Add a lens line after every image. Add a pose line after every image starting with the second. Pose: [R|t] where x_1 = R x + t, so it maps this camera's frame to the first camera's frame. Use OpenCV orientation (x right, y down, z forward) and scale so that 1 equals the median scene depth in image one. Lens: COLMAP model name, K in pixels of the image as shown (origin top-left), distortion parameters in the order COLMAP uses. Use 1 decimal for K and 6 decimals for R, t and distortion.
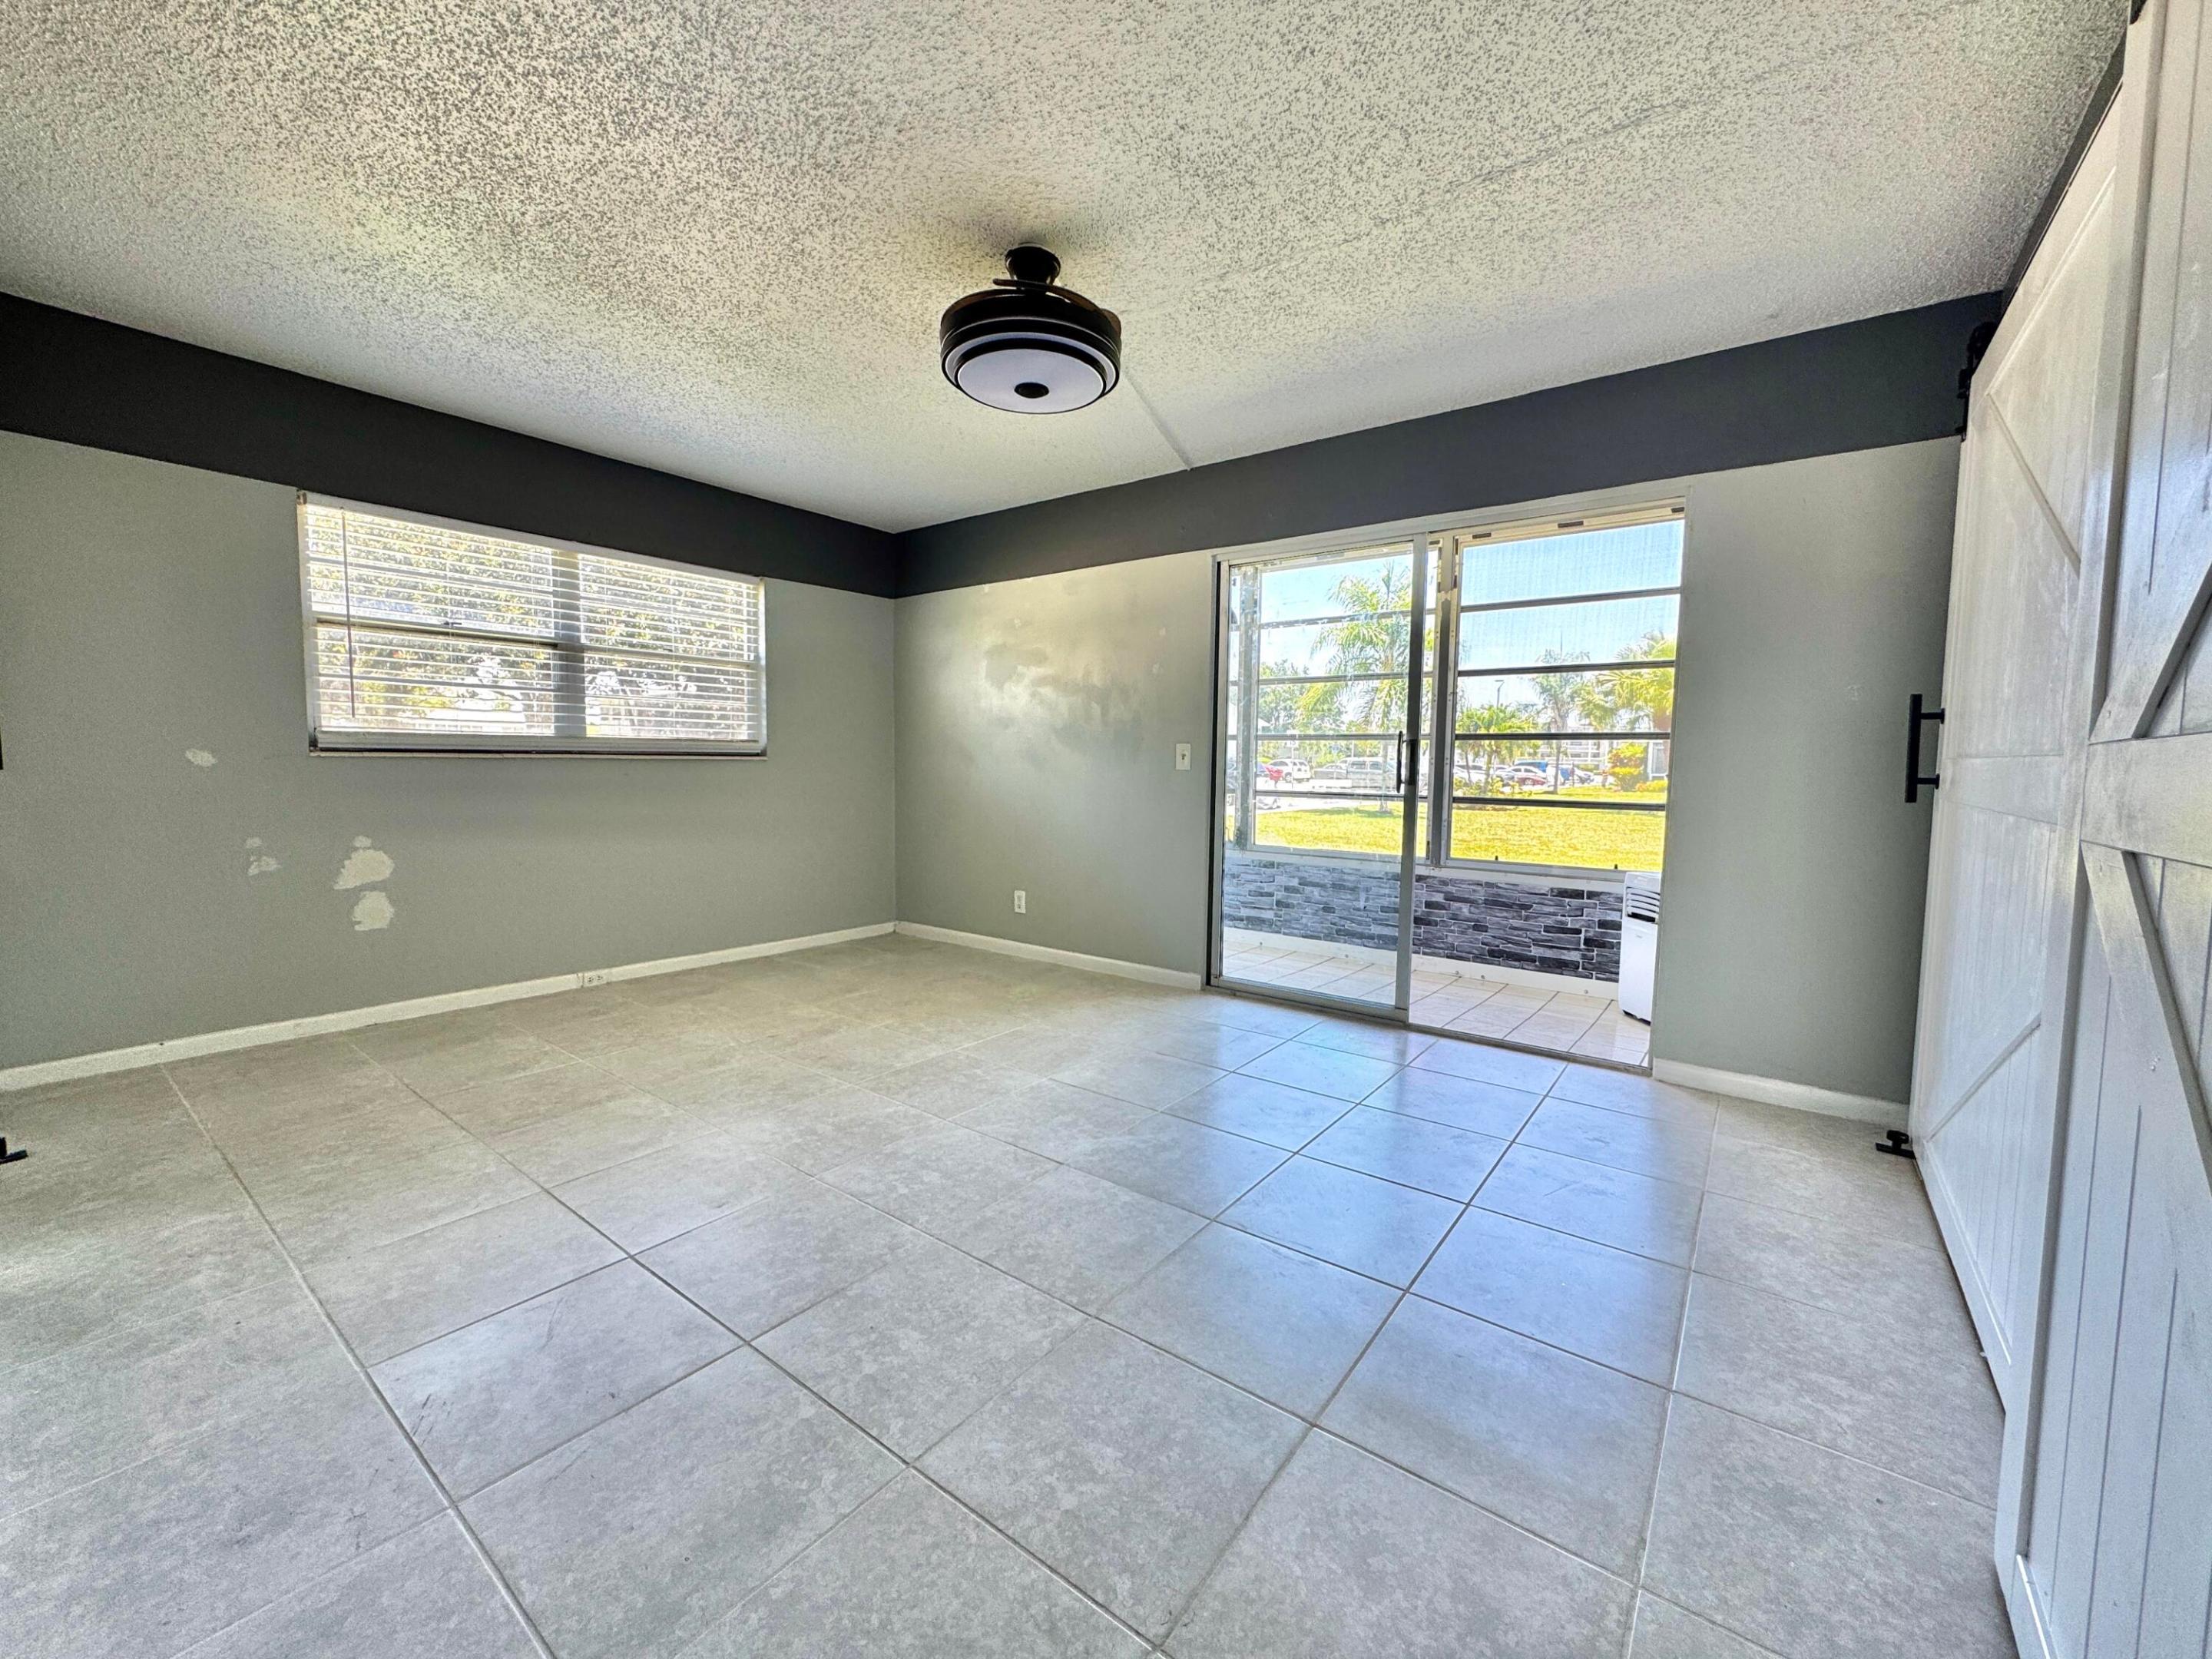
lens RADIAL K [[881.4, 0, 1093.0], [0, 881.4, 811.7], [0, 0, 1]] dist [-0.001077, 0.000060]
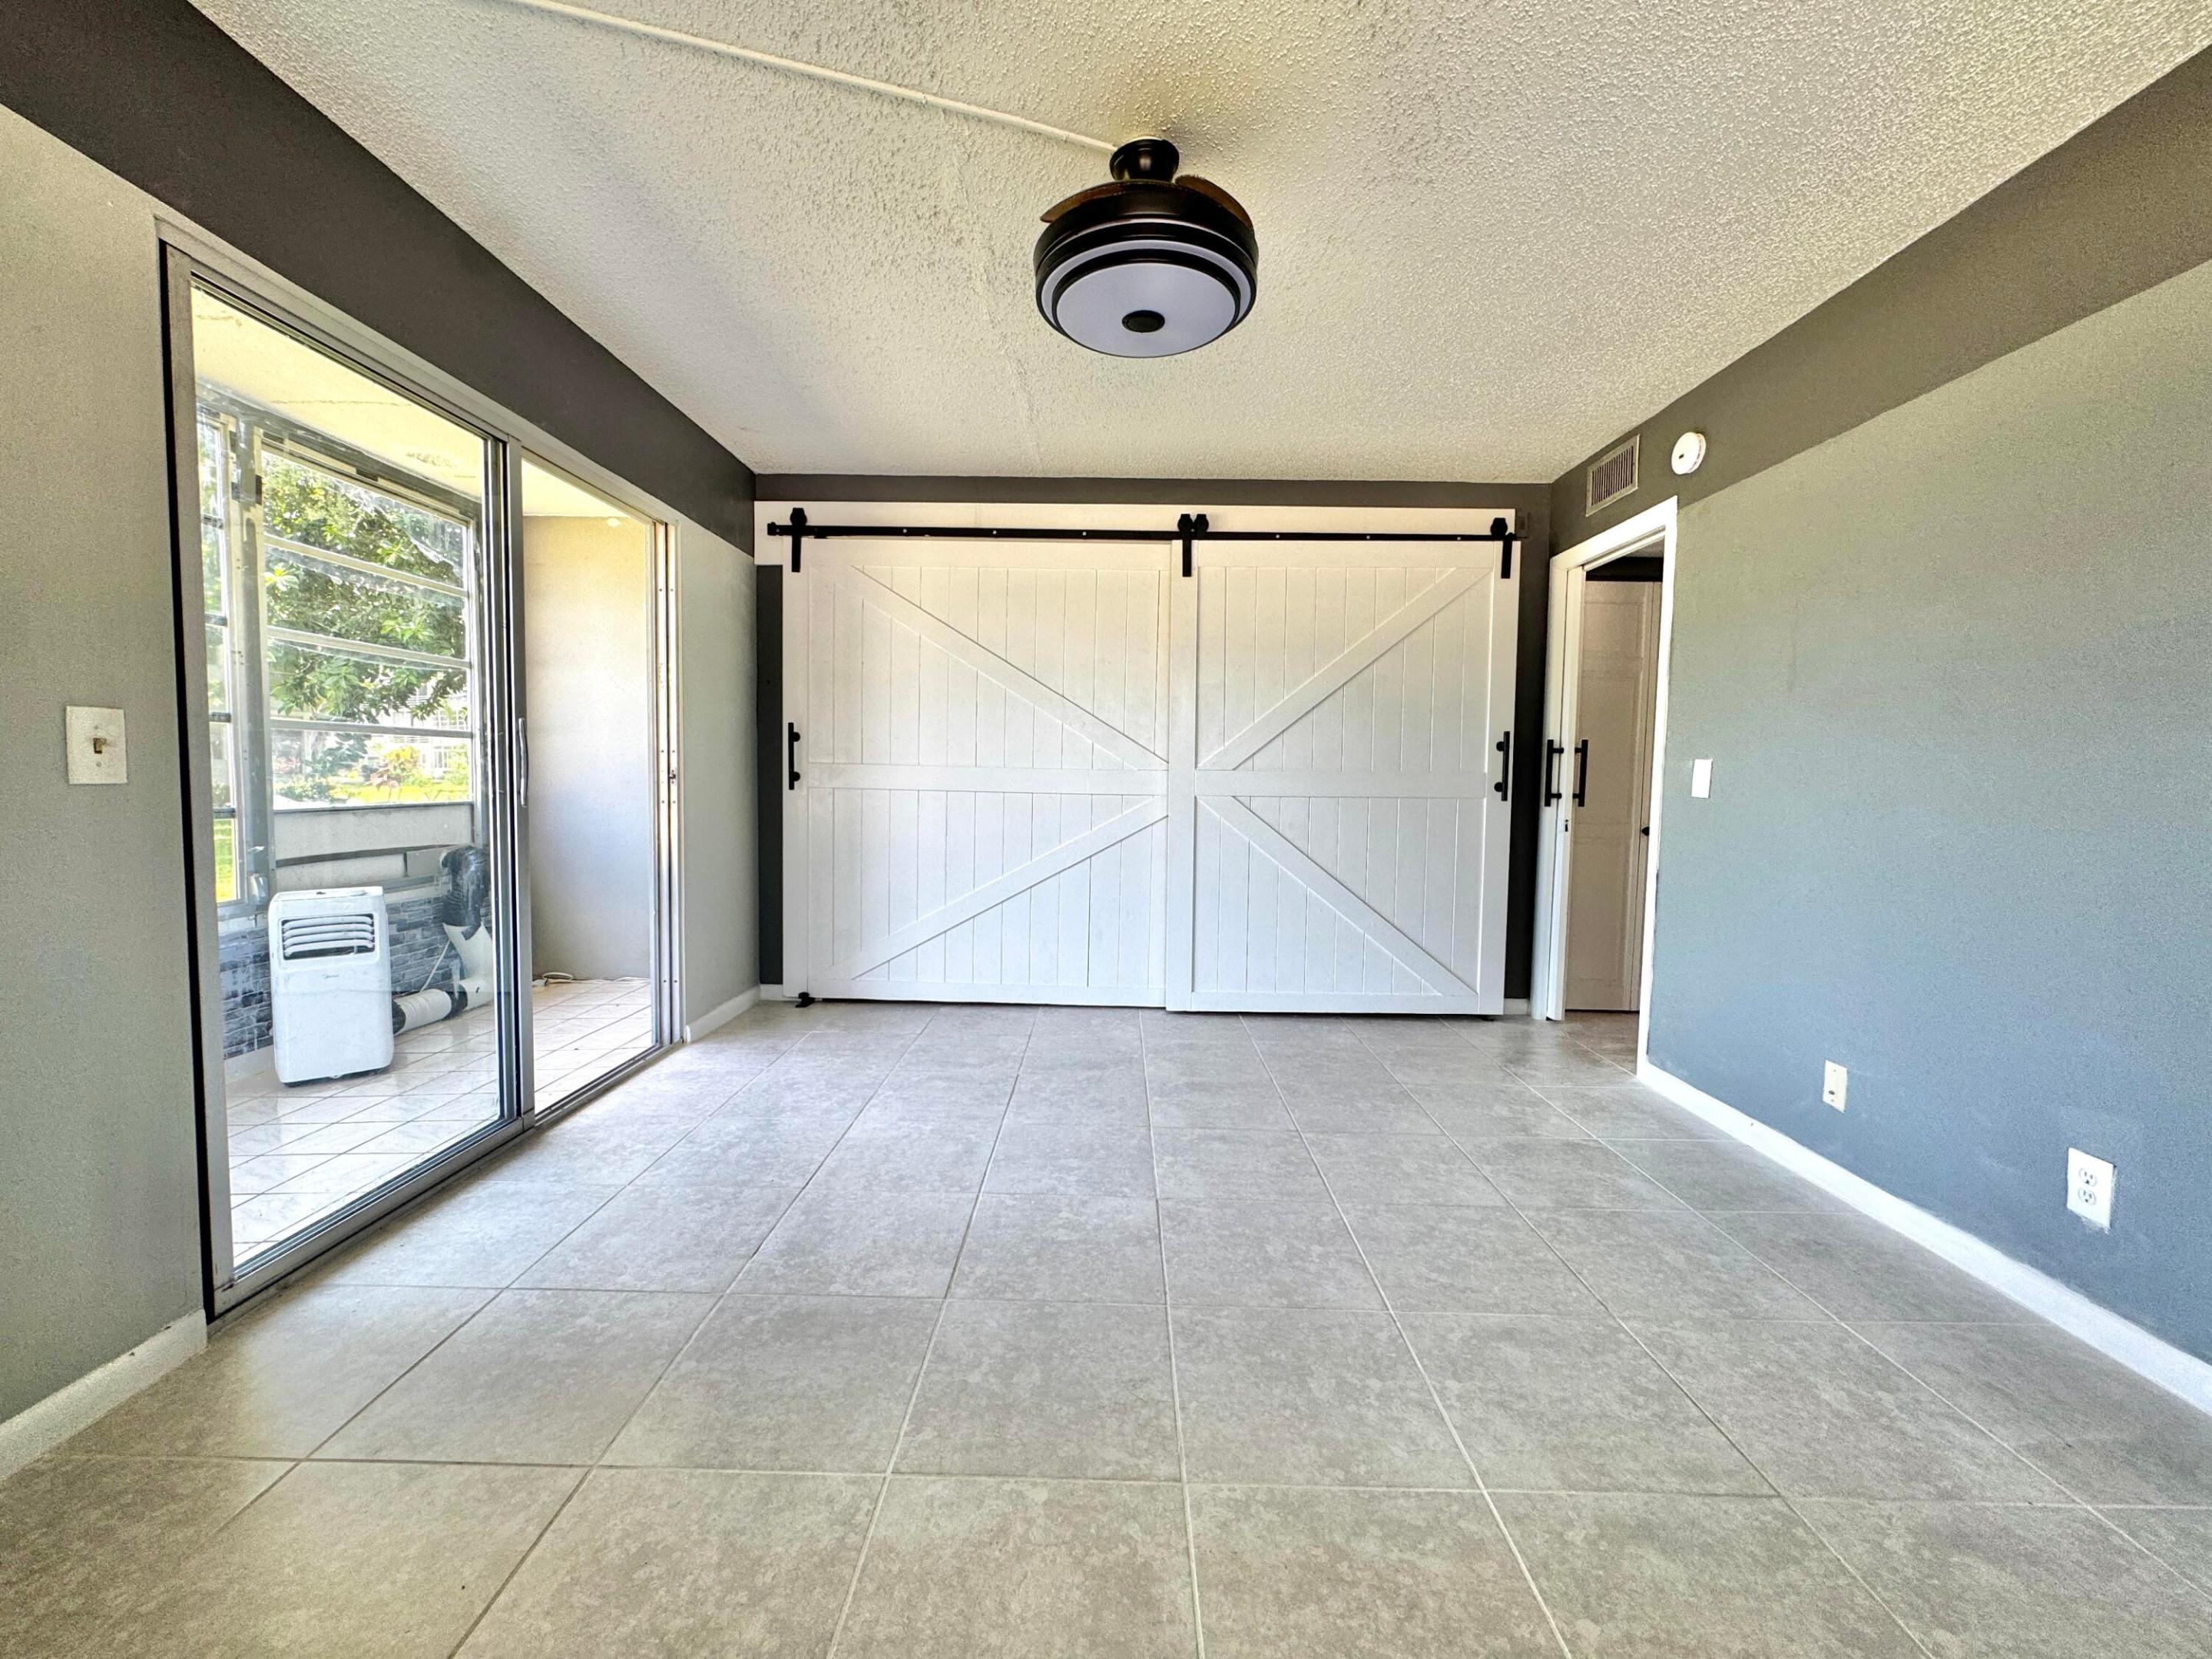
lens RADIAL K [[881.4, 0, 1100.1], [0, 881.4, 826.9], [0, 0, 1]] dist [-0.001077, 0.000060]
pose [[-0.600227, -0.075113, 0.796295, -0.674127], [0.017600, 0.994099, 0.107038, -0.099387], [-0.799636, 0.078262, -0.595364, 1.461258]]
